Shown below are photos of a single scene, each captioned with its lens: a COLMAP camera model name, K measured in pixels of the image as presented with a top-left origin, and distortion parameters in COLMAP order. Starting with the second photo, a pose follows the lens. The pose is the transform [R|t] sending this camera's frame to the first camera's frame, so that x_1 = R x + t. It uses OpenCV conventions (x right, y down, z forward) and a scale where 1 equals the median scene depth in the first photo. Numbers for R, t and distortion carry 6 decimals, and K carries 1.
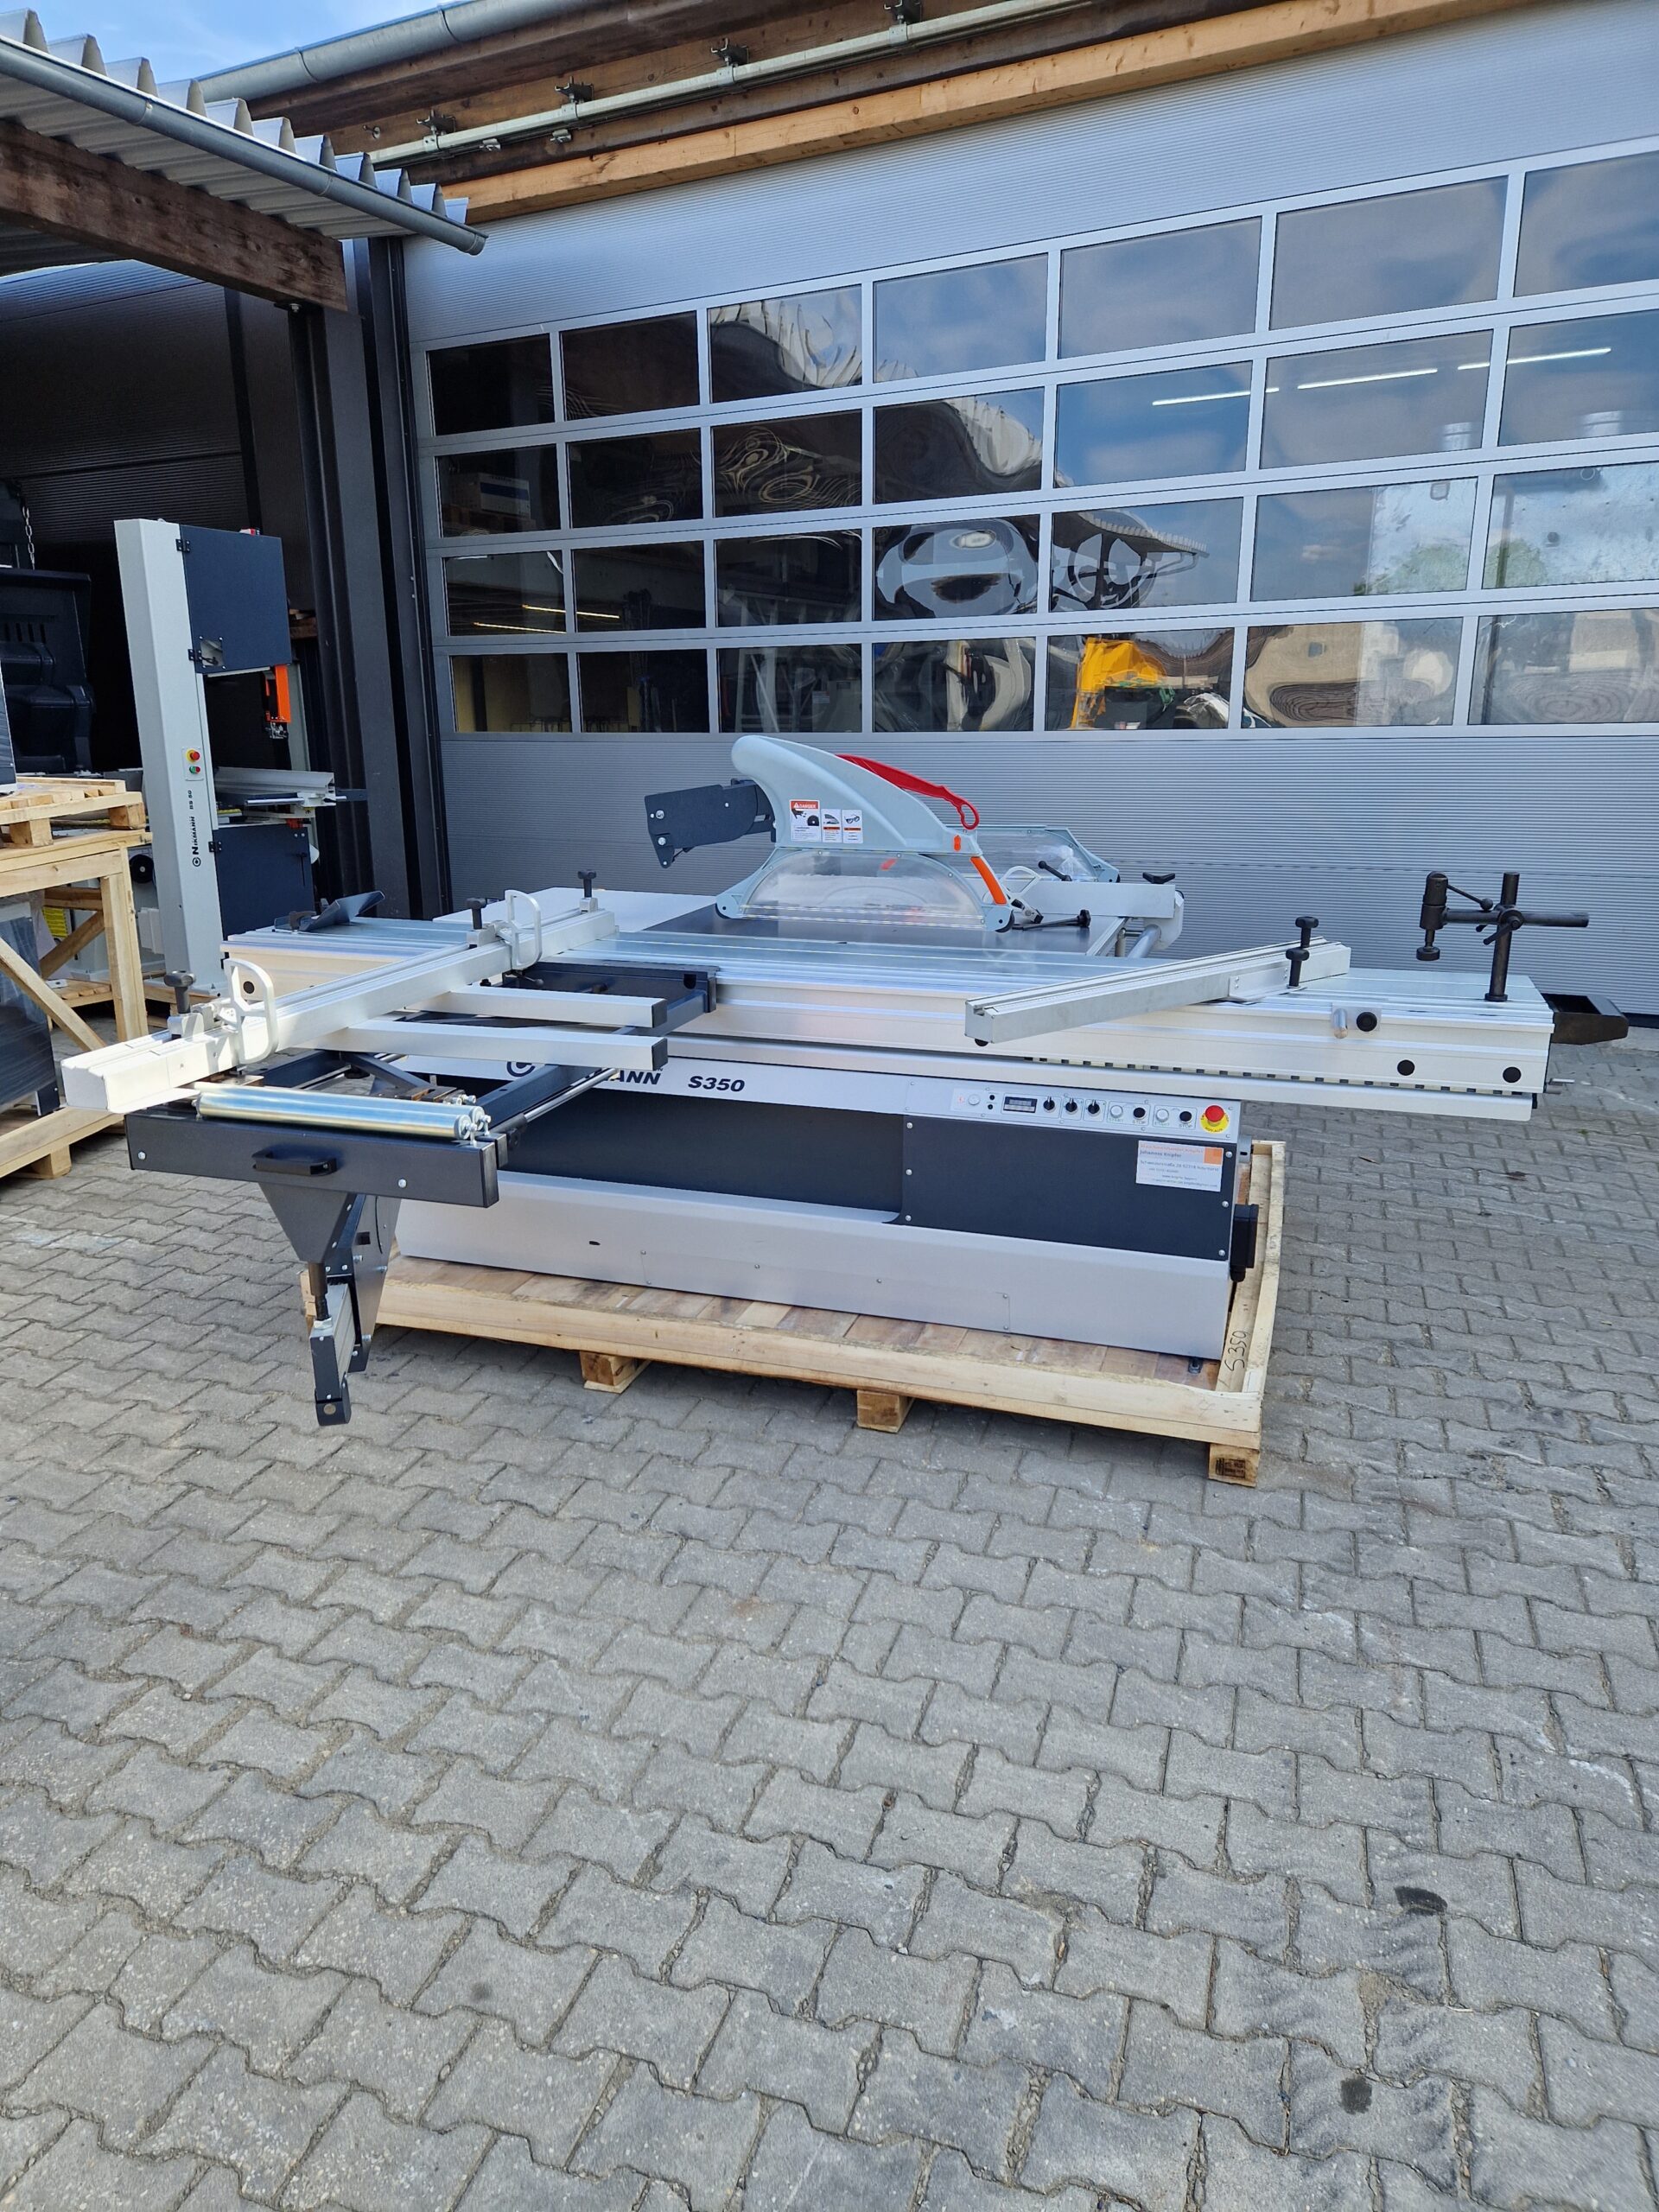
lens RADIAL K [[1492.1, 0, 831.2], [0, 1492.1, 1090.8], [0, 0, 1]] dist [0.073058, -0.070773]
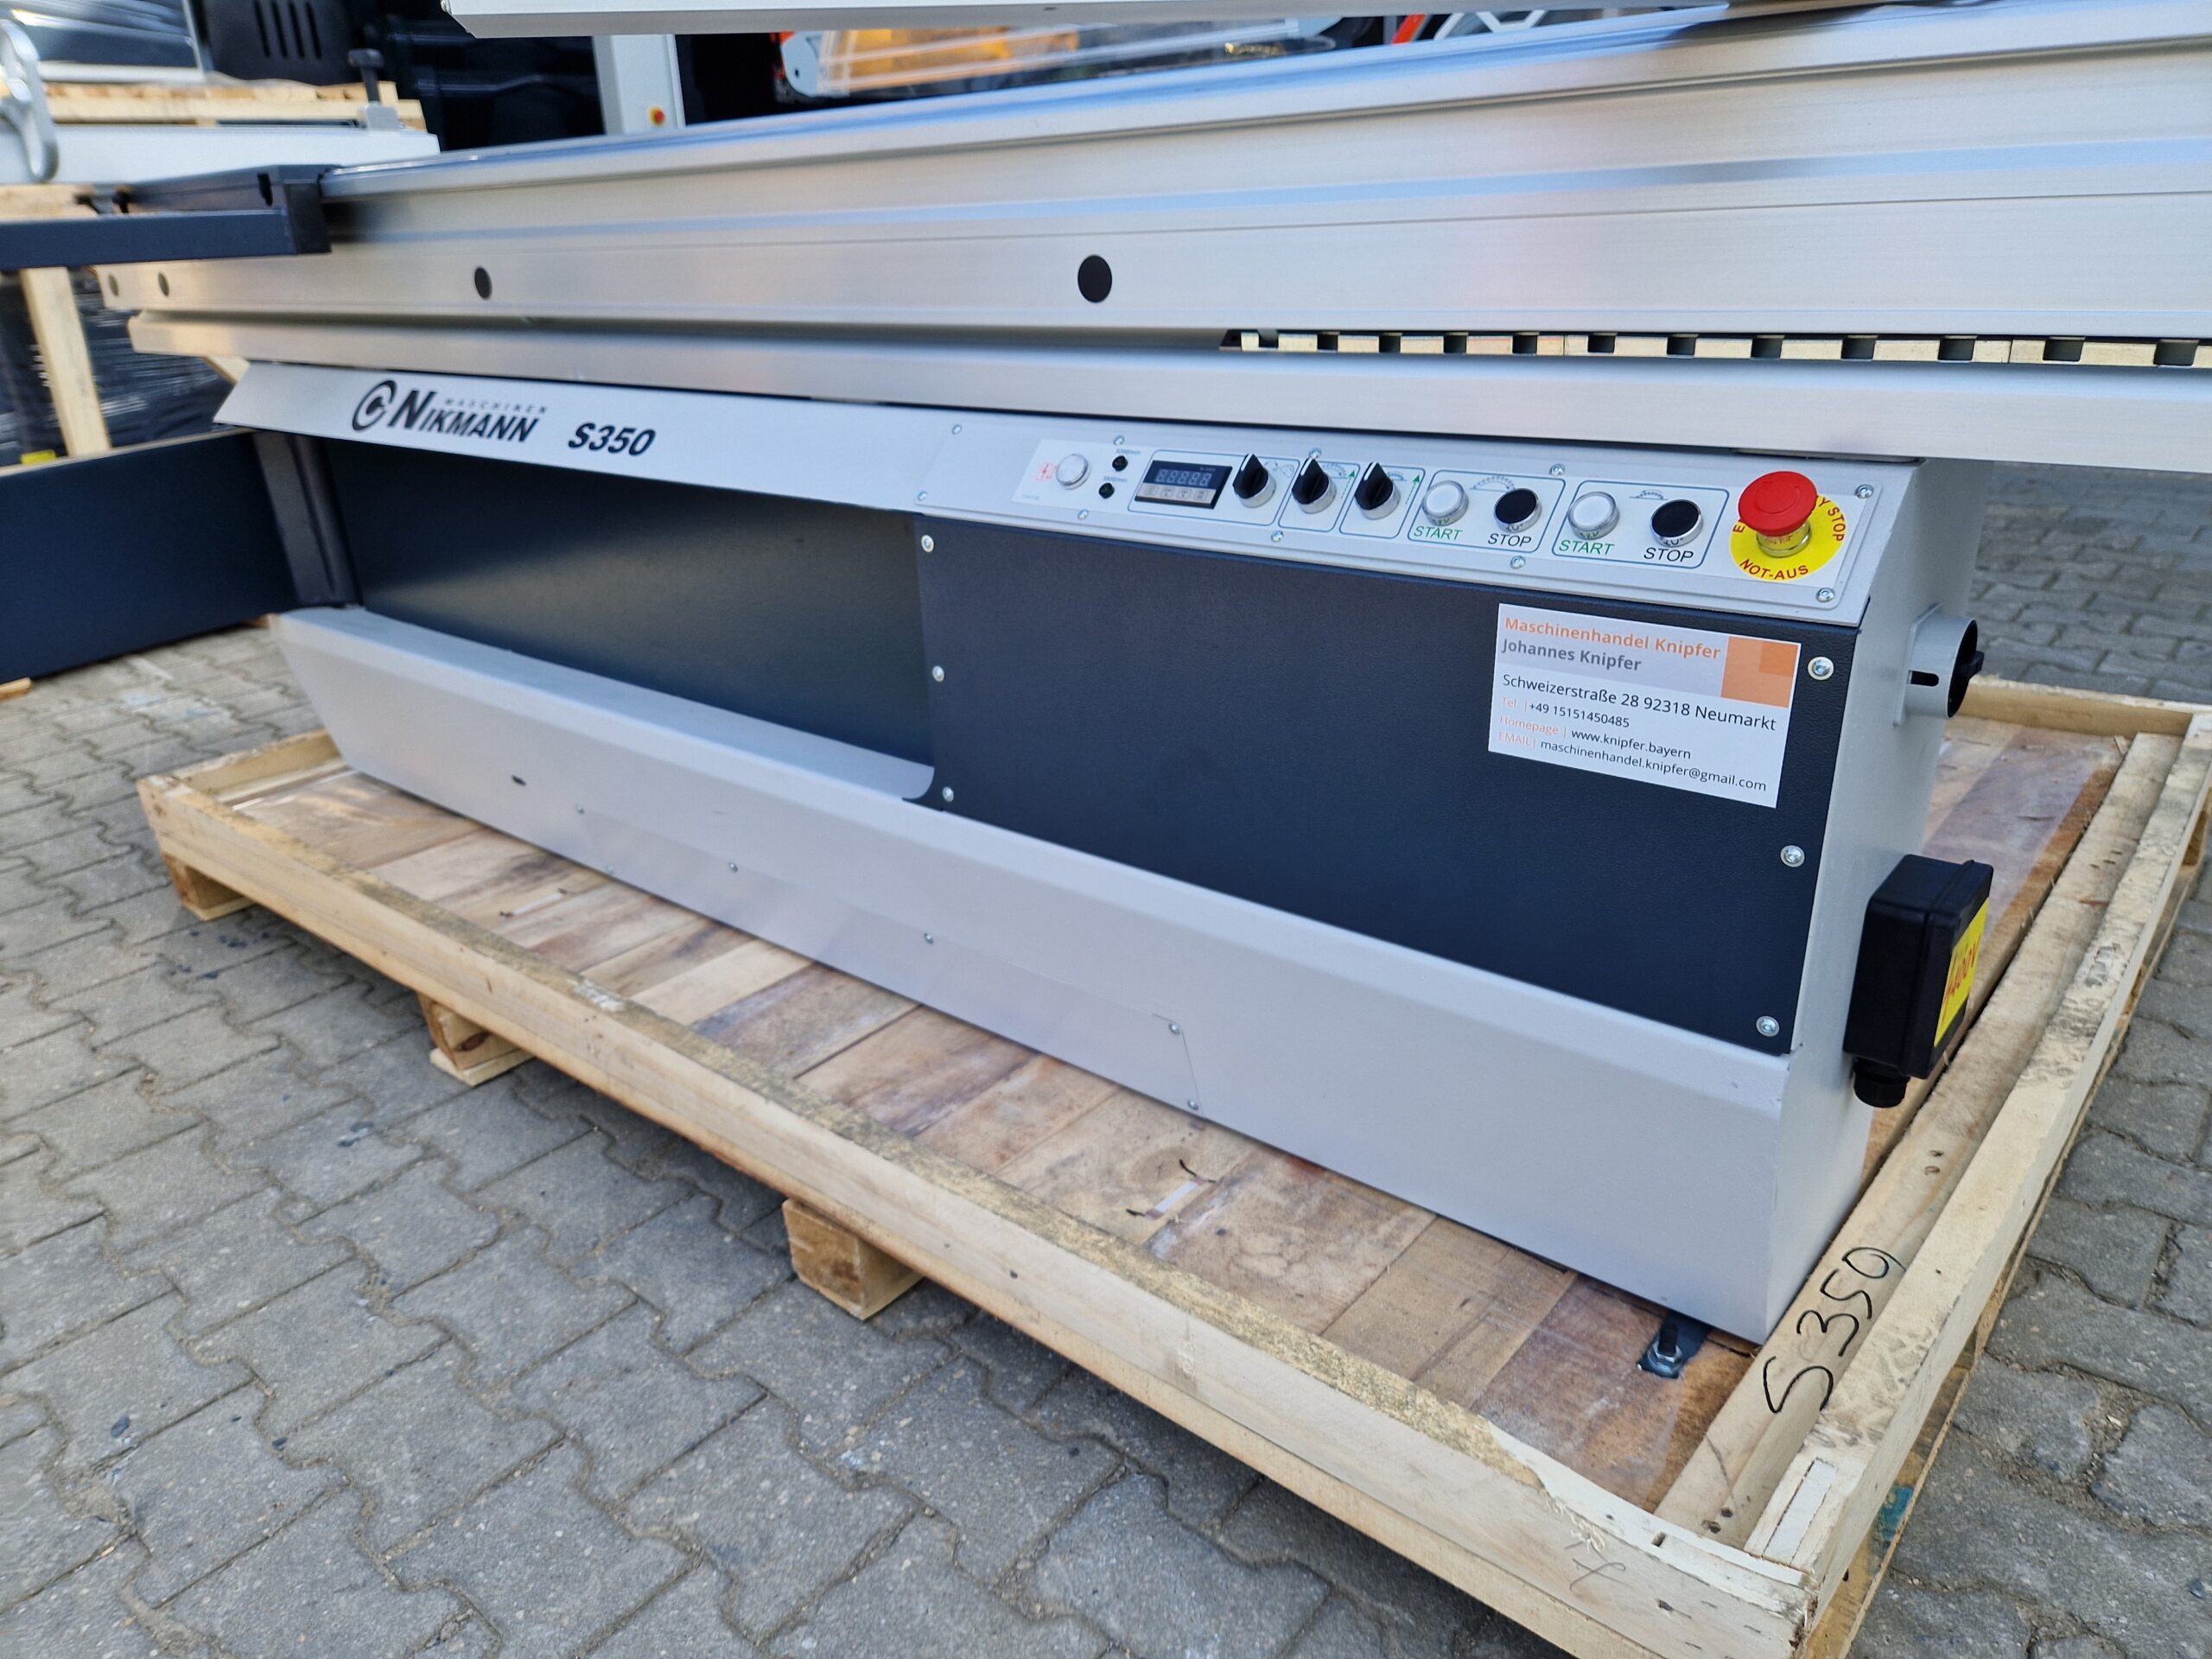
lens RADIAL K [[1492.1, 0, 1091.6], [0, 1492.1, 840.6], [0, 0, 1]] dist [0.073058, -0.070773]
pose [[0.921890, 0.113302, -0.370516, 0.244428], [-0.063032, 0.987405, 0.145112, 0.041060], [0.382291, -0.110422, 0.917421, 0.697384]]
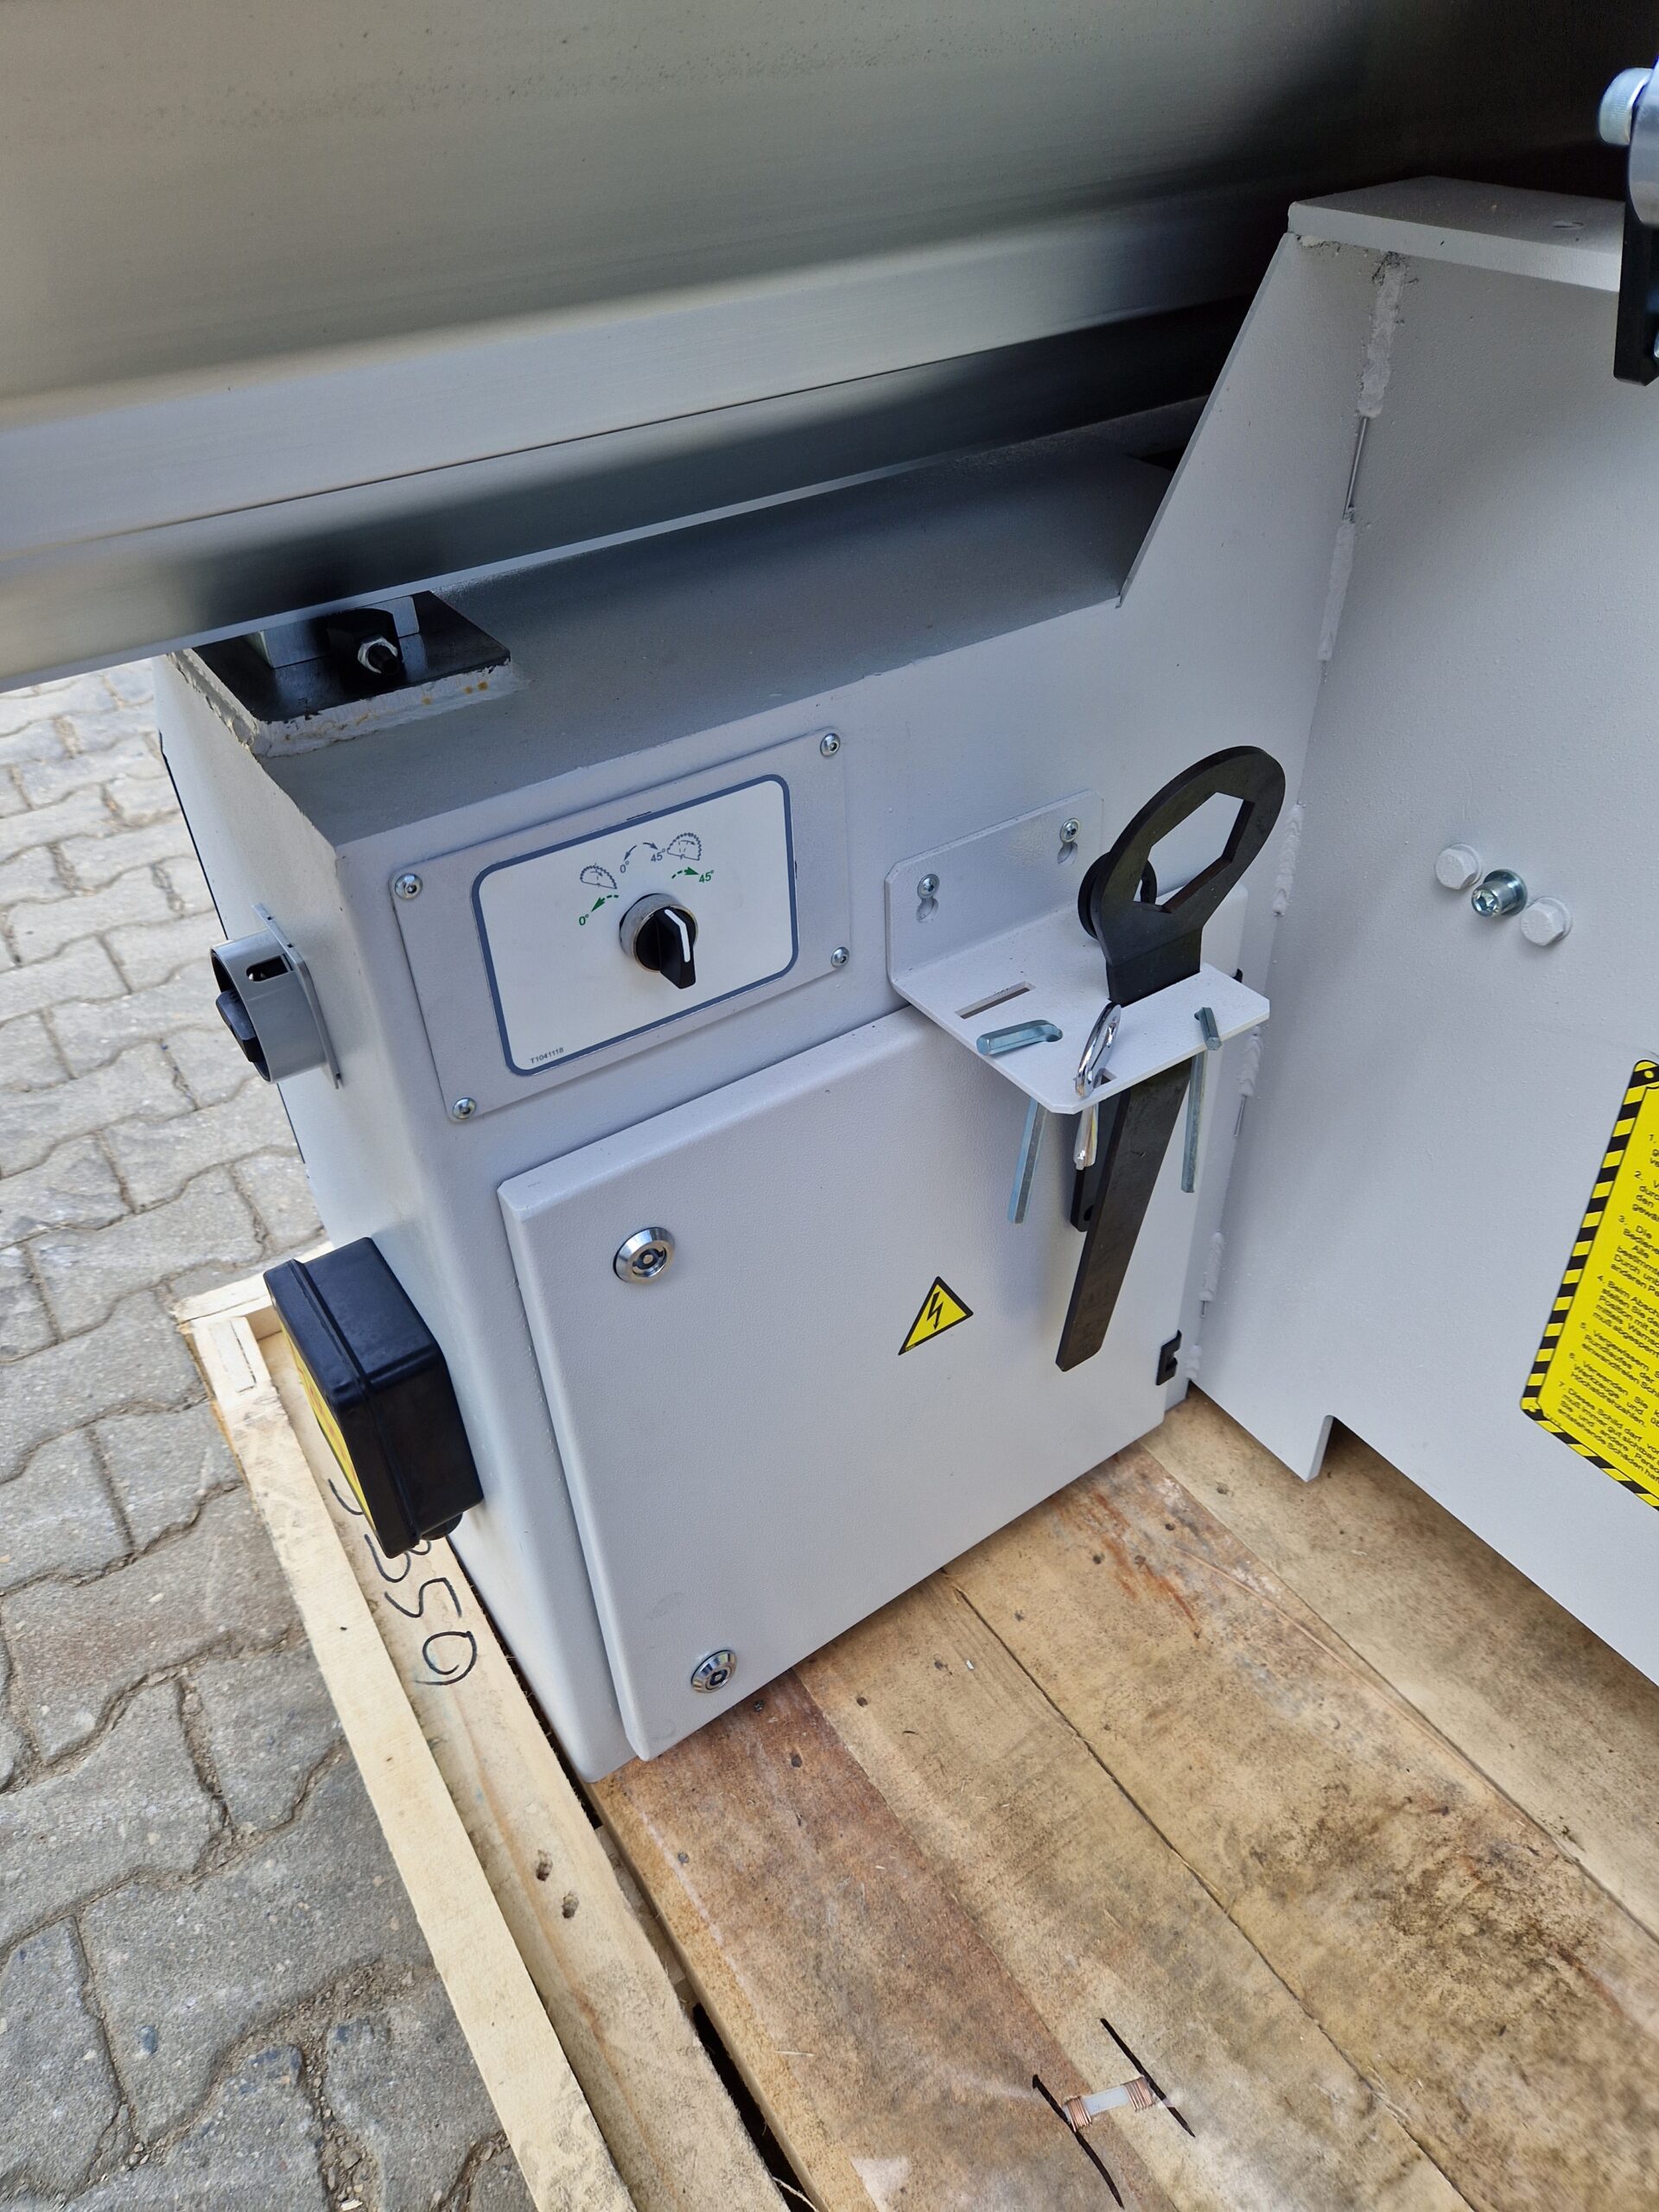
lens RADIAL K [[1492.1, 0, 831.2], [0, 1492.1, 1090.8], [0, 0, 1]] dist [0.073058, -0.070773]
pose [[-0.621702, 0.510559, -0.593982, 0.357599], [-0.170475, 0.651969, 0.738833, -0.110212], [0.764477, 0.560593, -0.318293, 1.147493]]
